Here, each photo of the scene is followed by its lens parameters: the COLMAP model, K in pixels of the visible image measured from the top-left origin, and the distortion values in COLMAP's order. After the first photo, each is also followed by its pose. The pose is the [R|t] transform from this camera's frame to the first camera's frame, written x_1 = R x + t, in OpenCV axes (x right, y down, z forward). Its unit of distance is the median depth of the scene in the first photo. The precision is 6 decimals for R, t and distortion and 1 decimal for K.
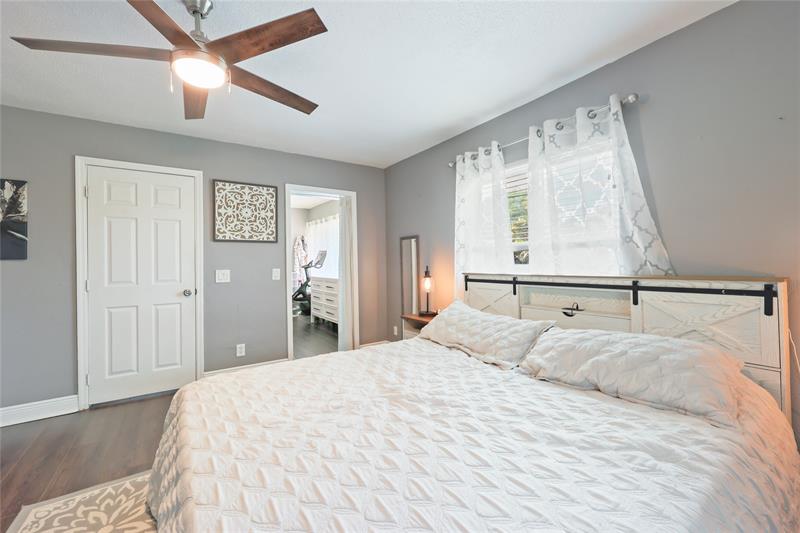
lens RADIAL K [[328.5, 0, 405.8], [0, 328.5, 261.8], [0, 0, 1]] dist [0.002050, 0.000330]
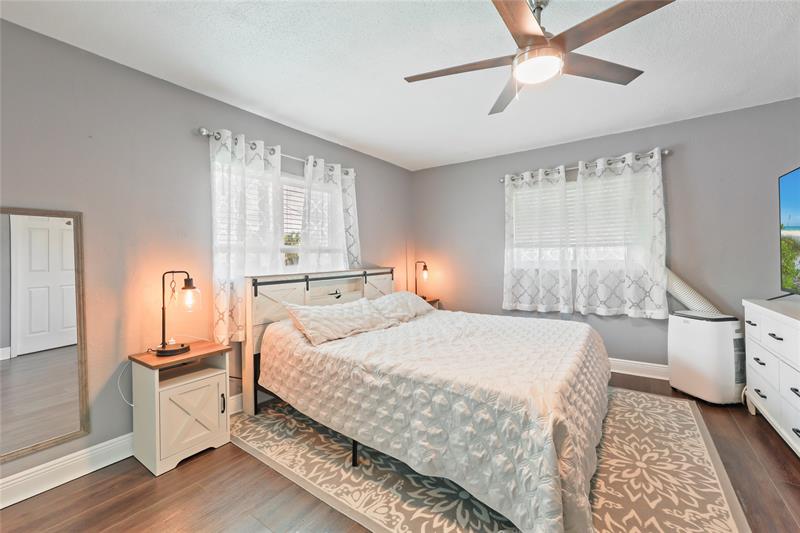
lens RADIAL K [[328.5, 0, 399.3], [0, 328.5, 258.5], [0, 0, 1]] dist [0.002050, 0.000330]
pose [[-0.341438, 0.015256, 0.939781, -0.890319], [0.017913, 0.999792, -0.009722, 0.002802], [-0.939734, 0.013515, -0.341640, 1.090245]]
